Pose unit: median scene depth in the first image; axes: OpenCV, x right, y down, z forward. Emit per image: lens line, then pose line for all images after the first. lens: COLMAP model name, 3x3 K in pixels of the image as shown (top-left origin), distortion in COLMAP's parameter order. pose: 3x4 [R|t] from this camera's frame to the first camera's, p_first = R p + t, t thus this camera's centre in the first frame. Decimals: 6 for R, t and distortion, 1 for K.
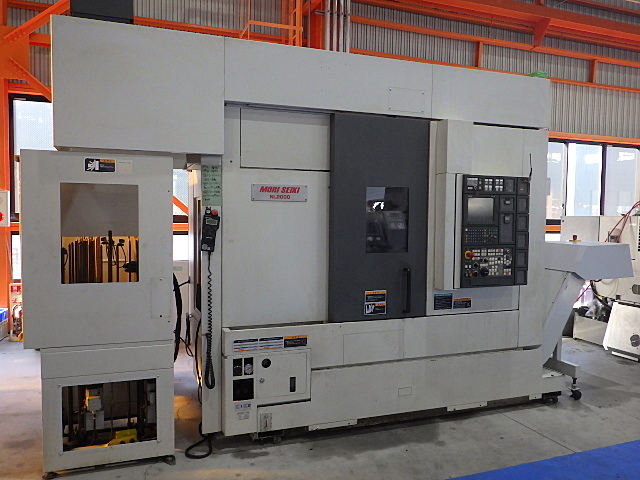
lens RADIAL K [[528.4, 0, 319.3], [0, 528.4, 243.4], [0, 0, 1]] dist [-0.001398, -0.008279]
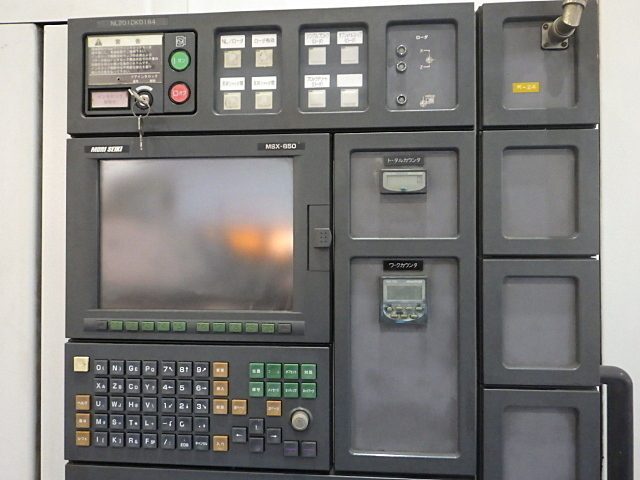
lens RADIAL K [[528.4, 0, 319.3], [0, 528.4, 243.4], [0, 0, 1]] dist [-0.001398, -0.008279]
pose [[0.903259, -0.011816, -0.428934, 0.400793], [-0.017901, 0.997713, -0.065179, -0.051210], [0.428723, 0.066552, 0.900981, 0.866055]]
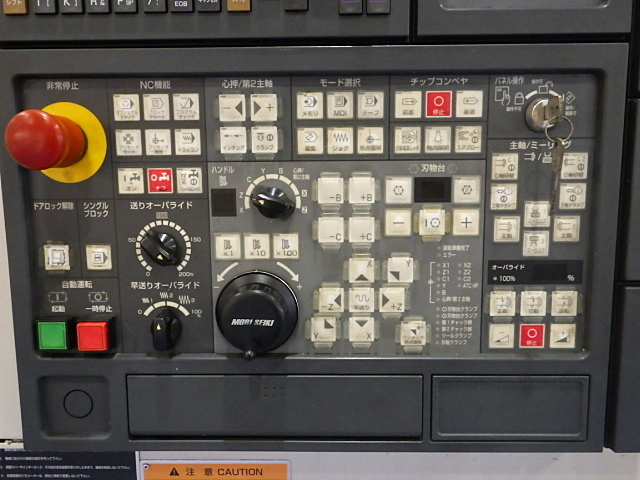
lens RADIAL K [[528.4, 0, 319.3], [0, 528.4, 243.4], [0, 0, 1]] dist [-0.001398, -0.008279]
pose [[0.930827, 0.029885, -0.364236, 0.360435], [-0.004146, 0.997450, 0.071246, 0.032855], [0.365437, -0.064808, 0.928577, 0.906483]]
